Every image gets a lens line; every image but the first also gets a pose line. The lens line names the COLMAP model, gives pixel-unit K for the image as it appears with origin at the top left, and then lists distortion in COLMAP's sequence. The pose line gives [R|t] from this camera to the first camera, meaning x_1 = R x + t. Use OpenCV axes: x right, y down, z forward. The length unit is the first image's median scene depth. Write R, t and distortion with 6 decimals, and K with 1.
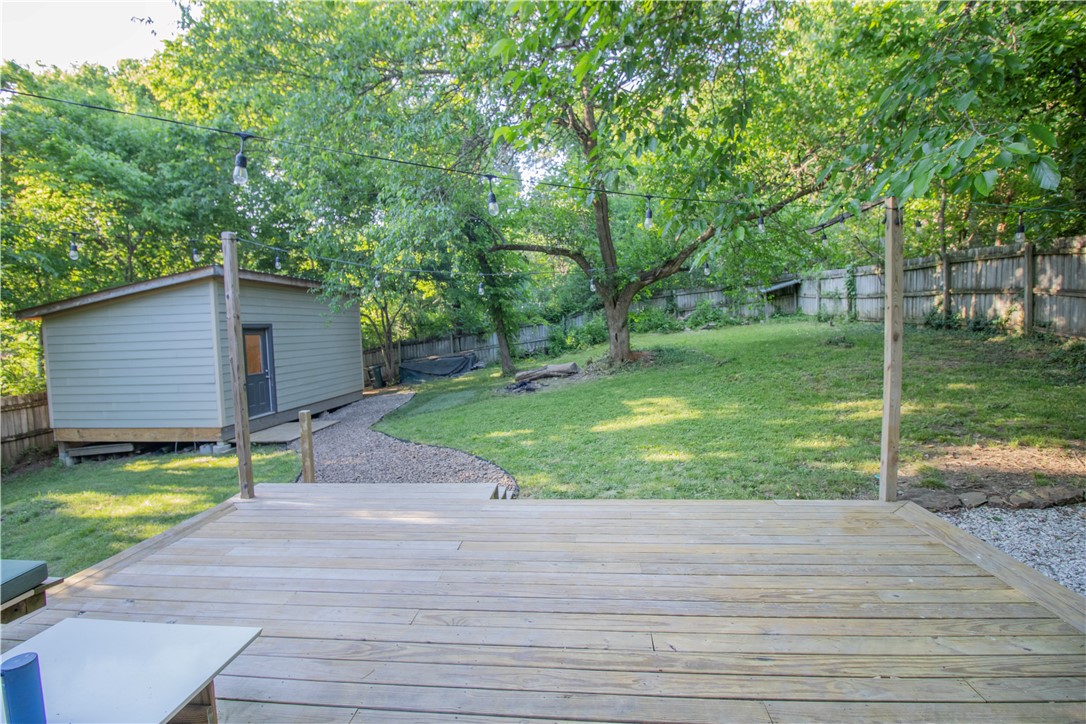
lens RADIAL K [[506.6, 0, 546.2], [0, 506.6, 358.0], [0, 0, 1]] dist [-0.000168, -0.000559]
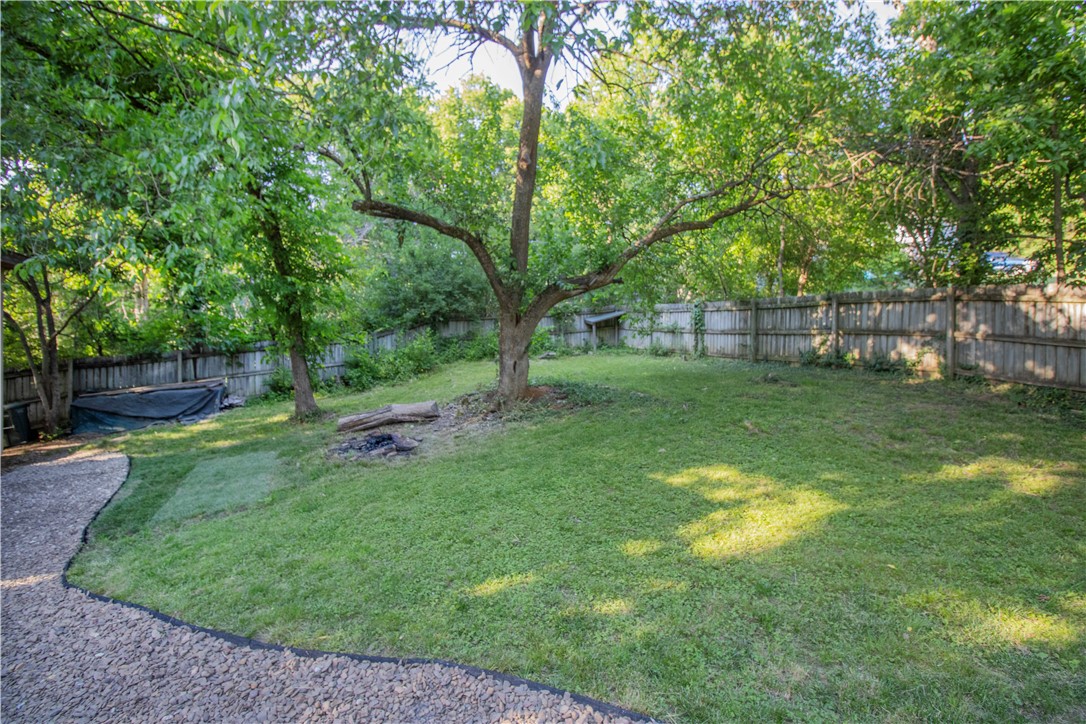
lens RADIAL K [[501.4, 0, 543.0], [0, 501.4, 362.0], [0, 0, 1]] dist [0.000251, -0.010198]
pose [[0.858846, 0.032839, 0.511180, -0.167495], [-0.008984, 0.998755, -0.049067, -0.011997], [-0.512154, 0.037548, 0.858072, 0.337503]]
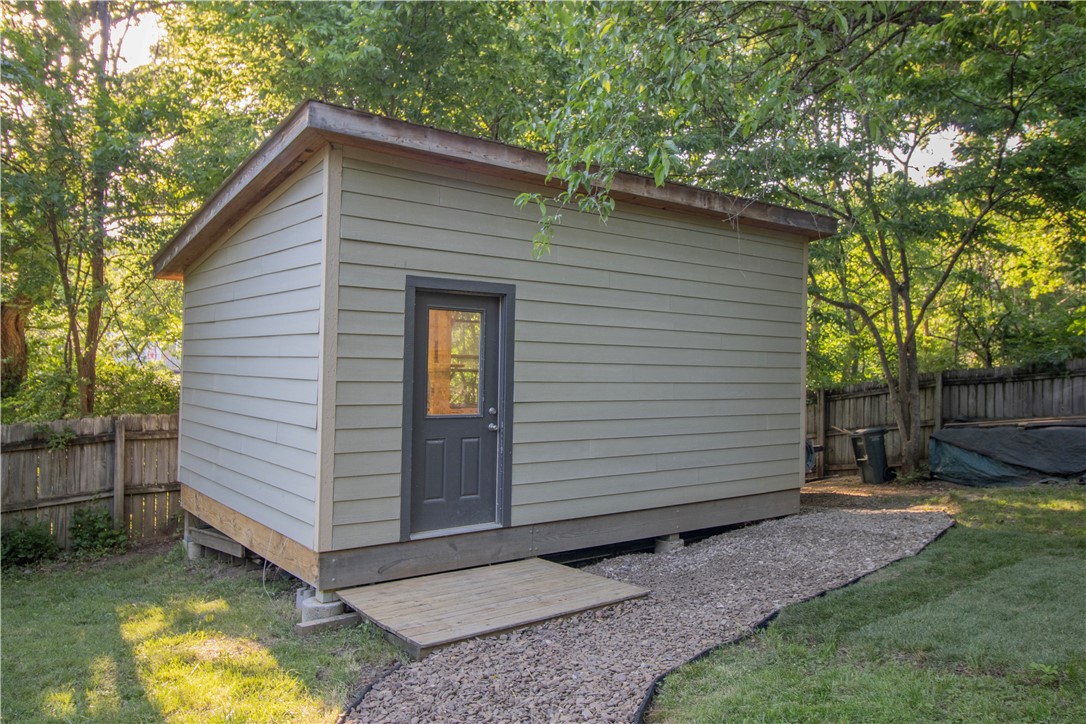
lens RADIAL K [[790.2, 0, 543.0], [0, 790.2, 362.0], [0, 0, 1]] dist [-0.000179, -0.001261]
pose [[0.695576, 0.040991, -0.717282, -0.089887], [-0.085631, 0.995984, -0.026122, 0.001459], [0.713331, 0.079592, 0.696293, 0.499515]]
